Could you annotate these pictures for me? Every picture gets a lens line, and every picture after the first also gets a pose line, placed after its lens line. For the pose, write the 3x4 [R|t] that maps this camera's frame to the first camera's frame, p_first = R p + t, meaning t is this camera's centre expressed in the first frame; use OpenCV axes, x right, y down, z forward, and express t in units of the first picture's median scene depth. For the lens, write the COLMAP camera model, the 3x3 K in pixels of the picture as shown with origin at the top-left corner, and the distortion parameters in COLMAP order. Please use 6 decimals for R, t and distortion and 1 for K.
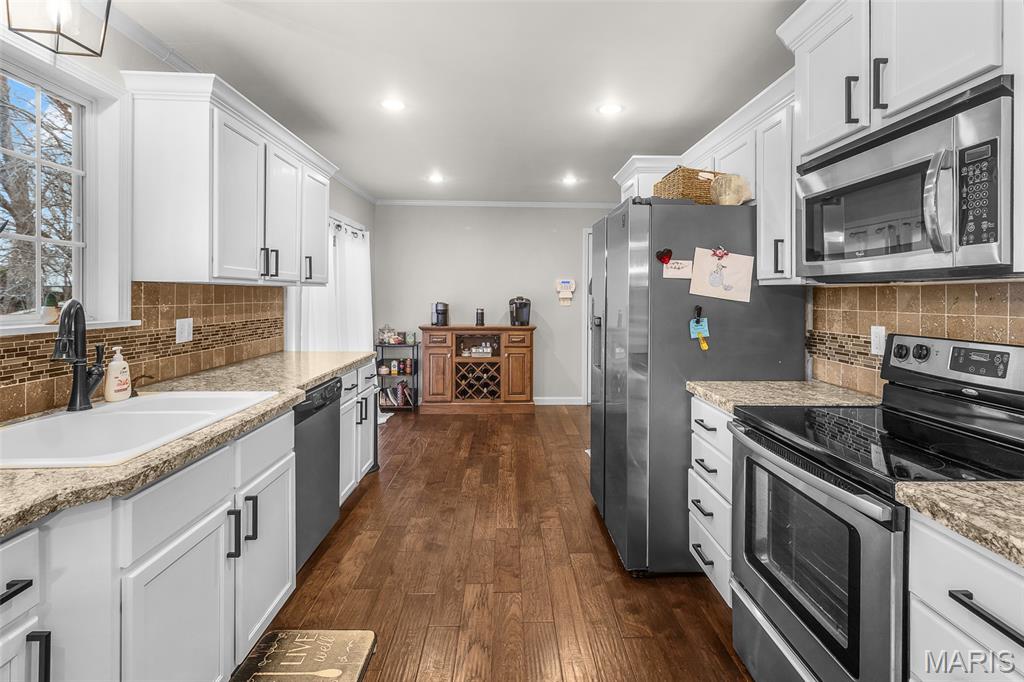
lens RADIAL K [[494.5, 0, 525.6], [0, 494.5, 296.6], [0, 0, 1]] dist [-0.001528, 0.000910]
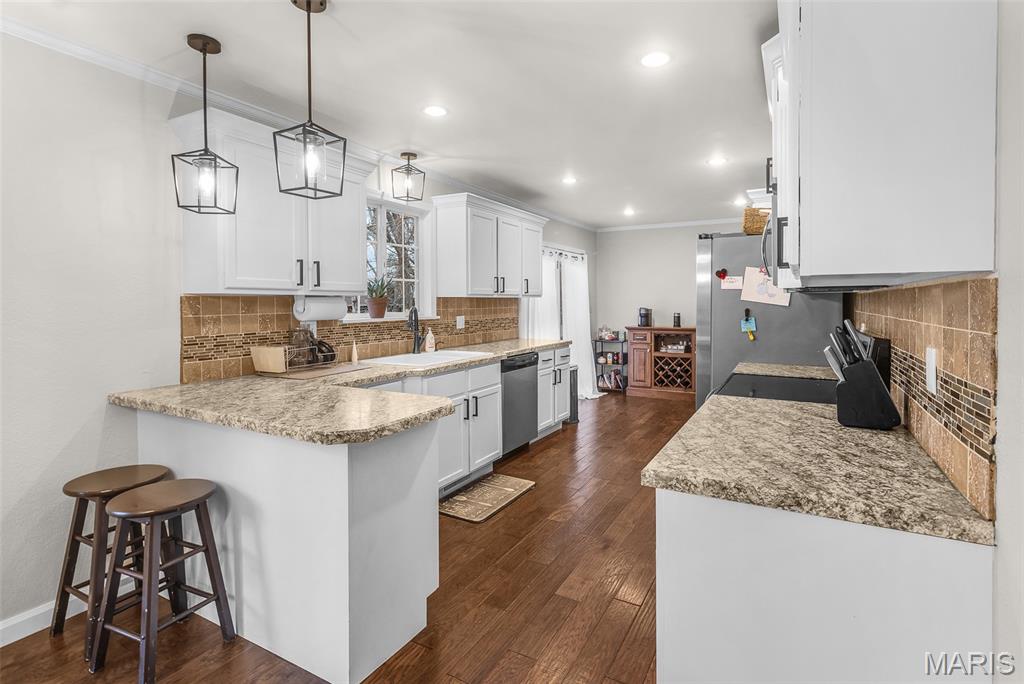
lens RADIAL K [[494.5, 0, 527.6], [0, 494.5, 308.3], [0, 0, 1]] dist [-0.001528, 0.000910]
pose [[0.855244, -0.002701, -0.518218, 0.515927], [0.008422, 0.999927, 0.008688, 0.000384], [0.518156, -0.011795, 0.855205, -0.492154]]
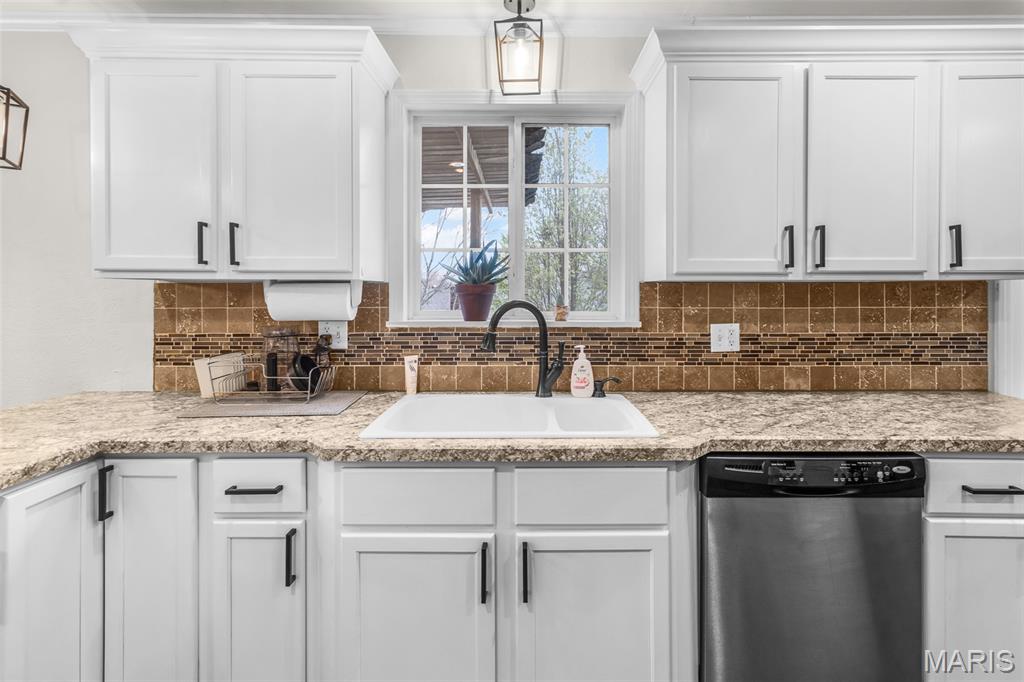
lens RADIAL K [[494.5, 0, 525.5], [0, 494.5, 295.0], [0, 0, 1]] dist [-0.001528, 0.000910]
pose [[-0.043834, -0.002201, -0.999036, 0.170157], [-0.002029, 0.999996, -0.002114, -0.002095], [0.999037, 0.001934, -0.043838, 0.695350]]
